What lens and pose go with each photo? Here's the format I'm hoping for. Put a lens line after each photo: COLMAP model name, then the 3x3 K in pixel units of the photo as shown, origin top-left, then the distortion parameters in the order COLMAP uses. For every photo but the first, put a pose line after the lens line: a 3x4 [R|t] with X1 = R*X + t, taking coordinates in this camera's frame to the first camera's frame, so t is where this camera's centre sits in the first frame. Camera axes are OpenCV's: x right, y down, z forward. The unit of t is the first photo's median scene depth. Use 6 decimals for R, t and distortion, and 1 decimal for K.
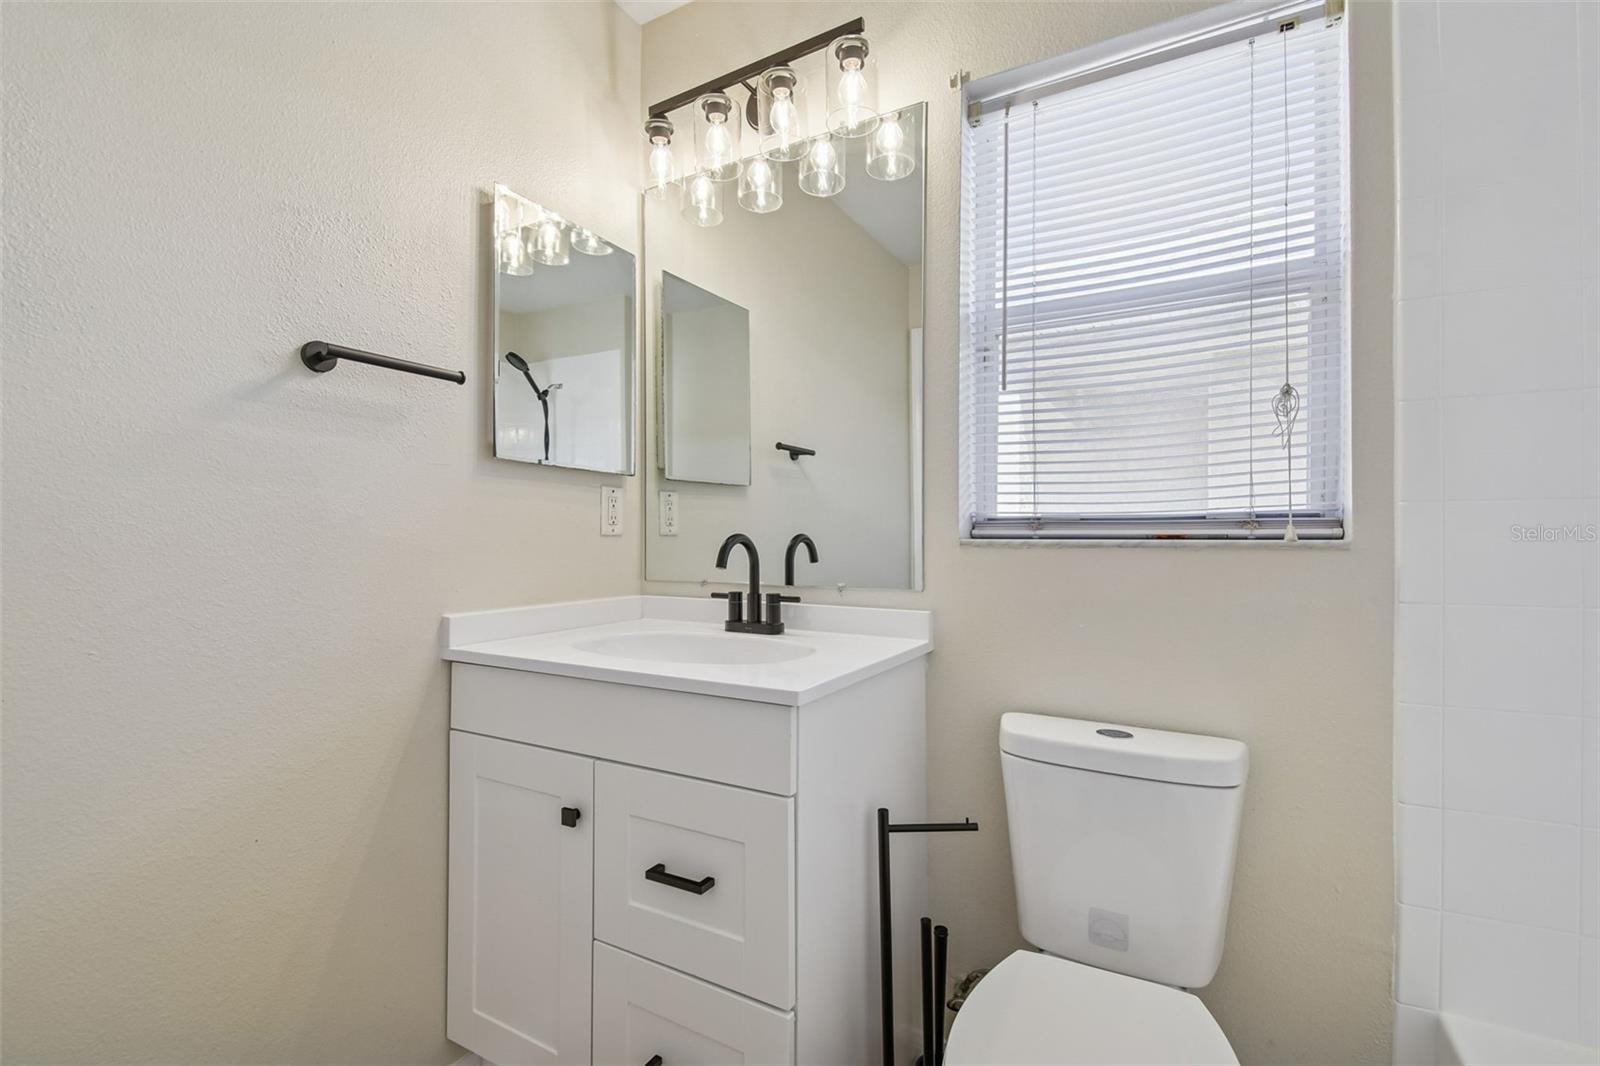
lens RADIAL K [[708.6, 0, 794.7], [0, 708.6, 532.3], [0, 0, 1]] dist [0.014742, -0.007718]
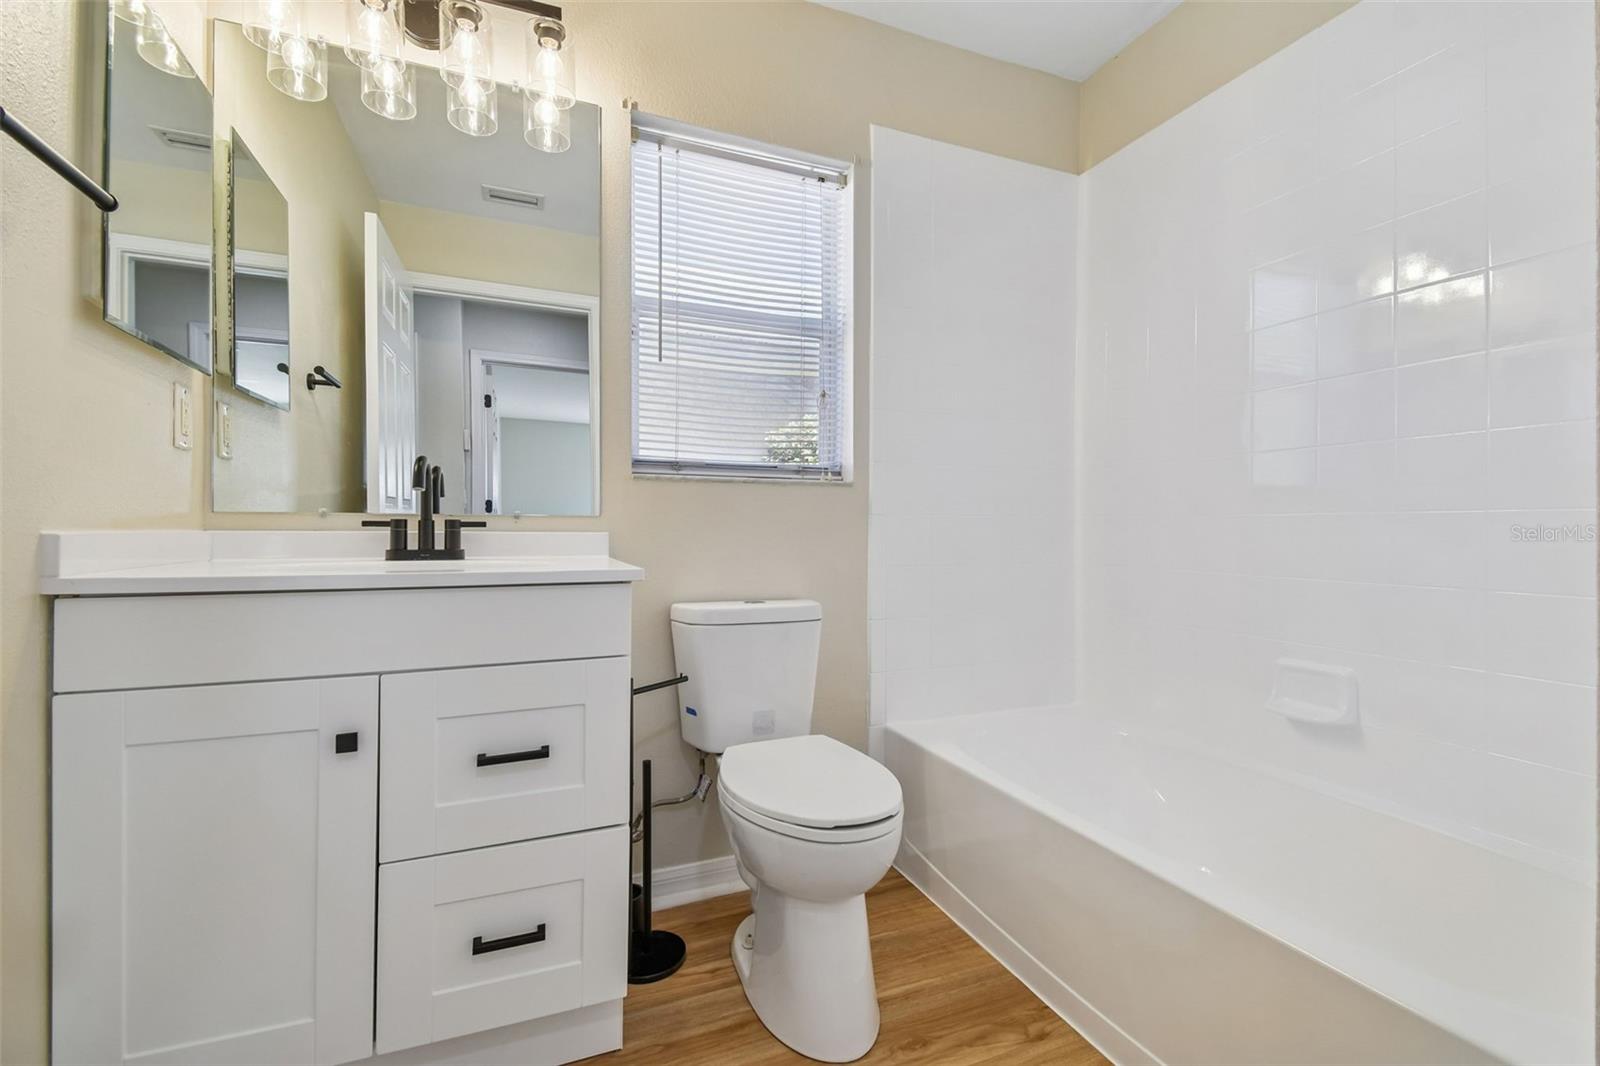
lens RADIAL K [[708.6, 0, 803.2], [0, 708.6, 535.4], [0, 0, 1]] dist [0.014742, -0.007718]
pose [[0.612385, -0.000394, 0.790560, -0.569411], [-0.006424, 0.999964, 0.005474, 0.108920], [-0.790534, -0.008431, 0.612360, -0.006793]]
